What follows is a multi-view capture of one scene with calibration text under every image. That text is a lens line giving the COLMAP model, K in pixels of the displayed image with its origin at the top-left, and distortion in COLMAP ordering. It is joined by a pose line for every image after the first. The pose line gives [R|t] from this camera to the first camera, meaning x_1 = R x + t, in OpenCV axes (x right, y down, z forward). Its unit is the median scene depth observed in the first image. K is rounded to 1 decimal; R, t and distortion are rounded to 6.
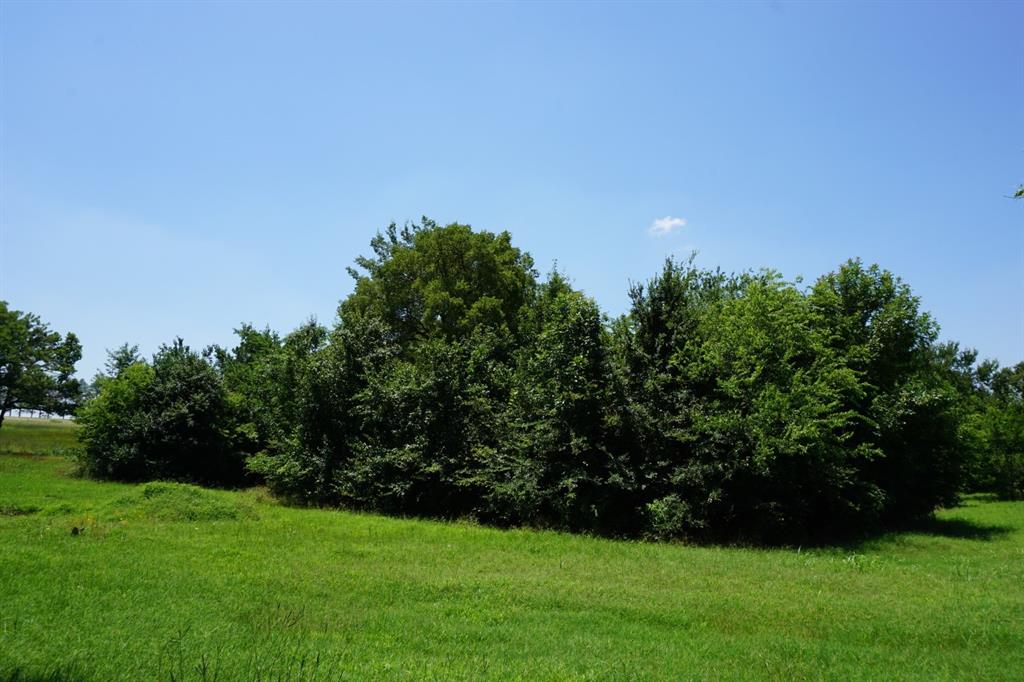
lens RADIAL K [[650.3, 0, 512.0], [0, 650.3, 341.0], [0, 0, 1]] dist [-0.057462, 0.003602]
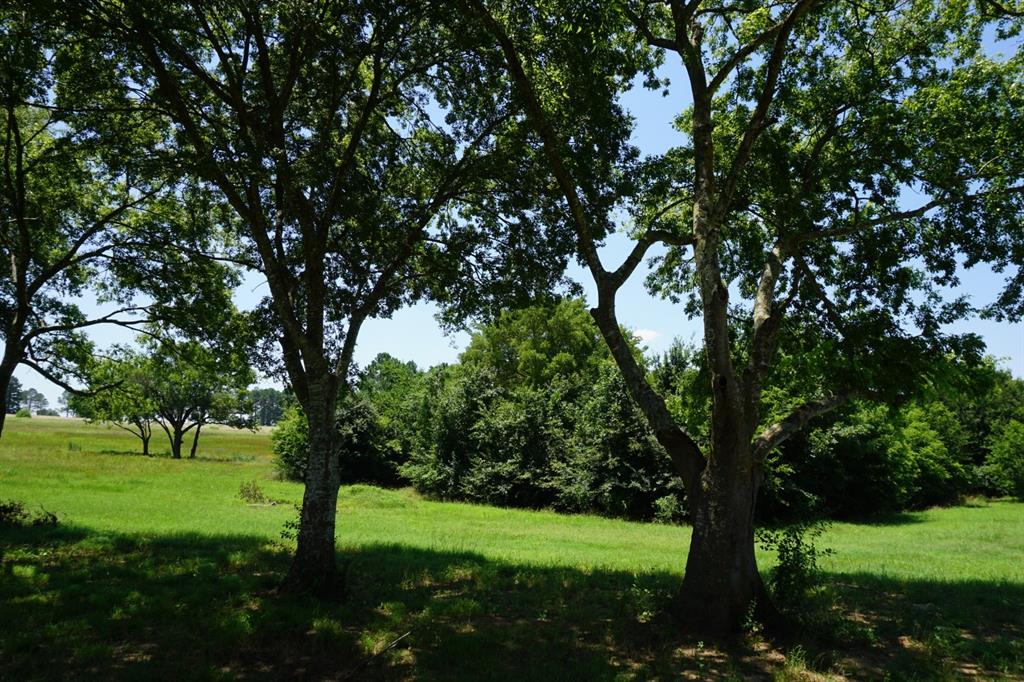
lens RADIAL K [[650.3, 0, 512.0], [0, 650.3, 341.0], [0, 0, 1]] dist [-0.057462, 0.003602]
pose [[0.985677, -0.029077, -0.166116, 0.101992], [0.029345, 0.999569, -0.000842, -0.111502], [0.166069, -0.004045, 0.986106, -0.469352]]
